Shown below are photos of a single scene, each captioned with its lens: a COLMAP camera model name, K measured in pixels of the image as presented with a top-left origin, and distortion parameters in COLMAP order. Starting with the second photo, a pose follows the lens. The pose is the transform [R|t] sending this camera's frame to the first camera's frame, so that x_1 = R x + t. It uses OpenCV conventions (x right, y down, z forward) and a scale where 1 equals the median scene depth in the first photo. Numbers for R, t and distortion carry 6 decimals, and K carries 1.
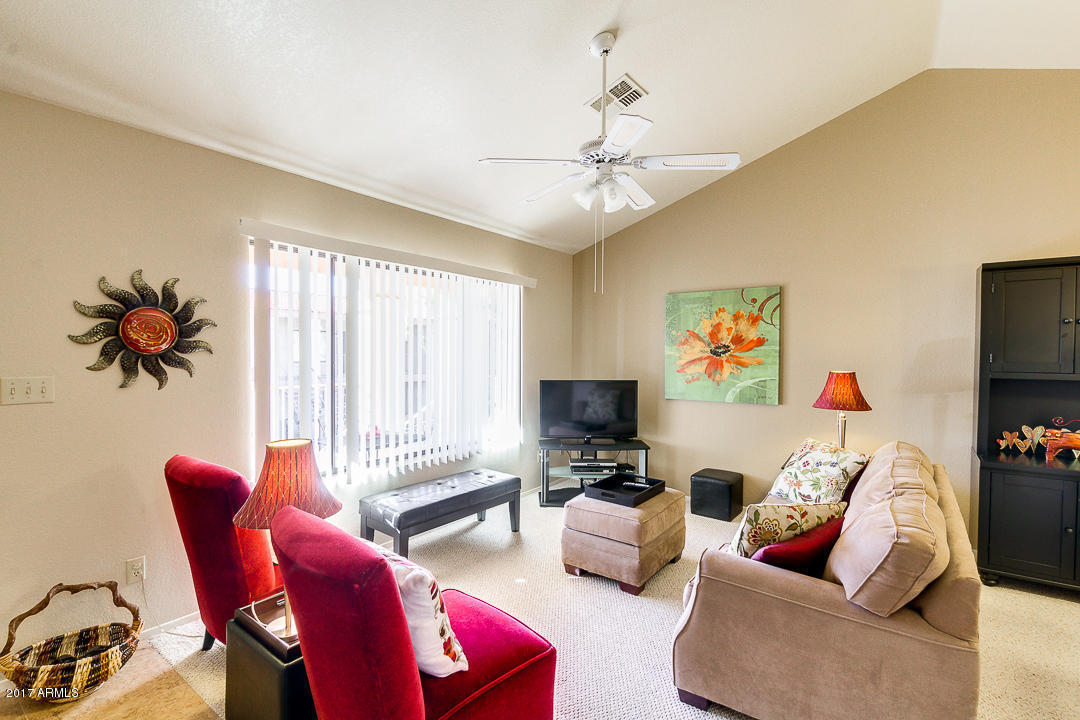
lens RADIAL K [[494.2, 0, 535.4], [0, 494.2, 363.0], [0, 0, 1]] dist [0.007067, -0.001237]
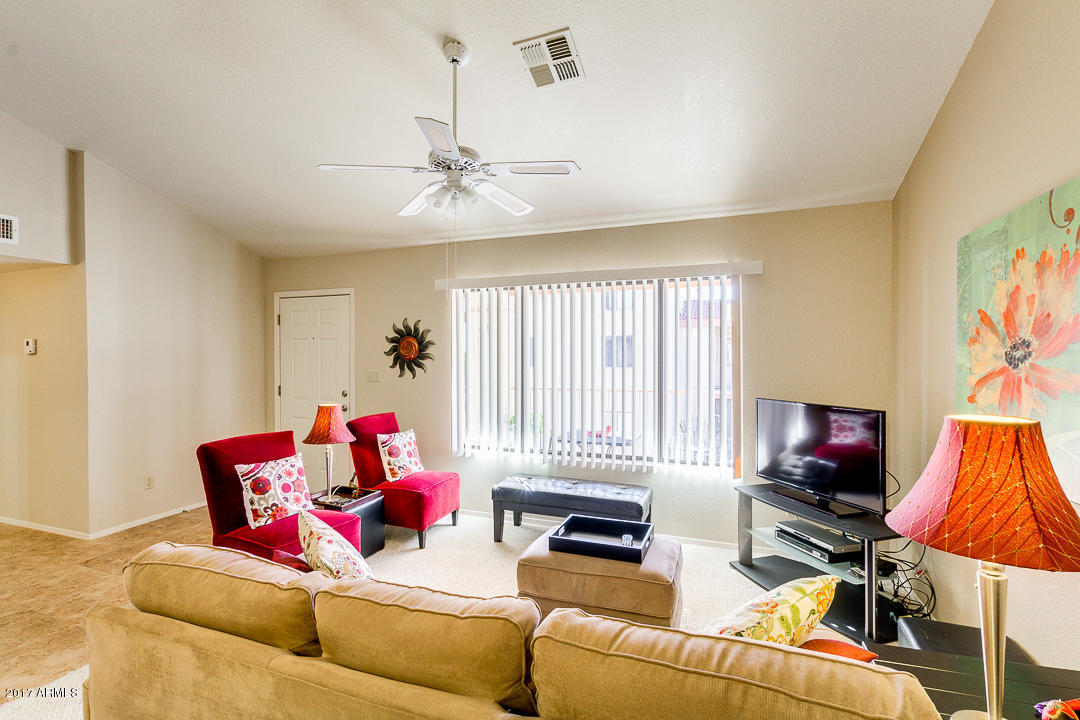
lens RADIAL K [[494.2, 0, 535.4], [0, 494.2, 363.0], [0, 0, 1]] dist [0.007067, -0.001237]
pose [[0.269501, 0.004297, -0.962990, 1.160338], [-0.022858, 0.999737, -0.001936, -0.014191], [0.962729, 0.022534, 0.269529, 0.895226]]
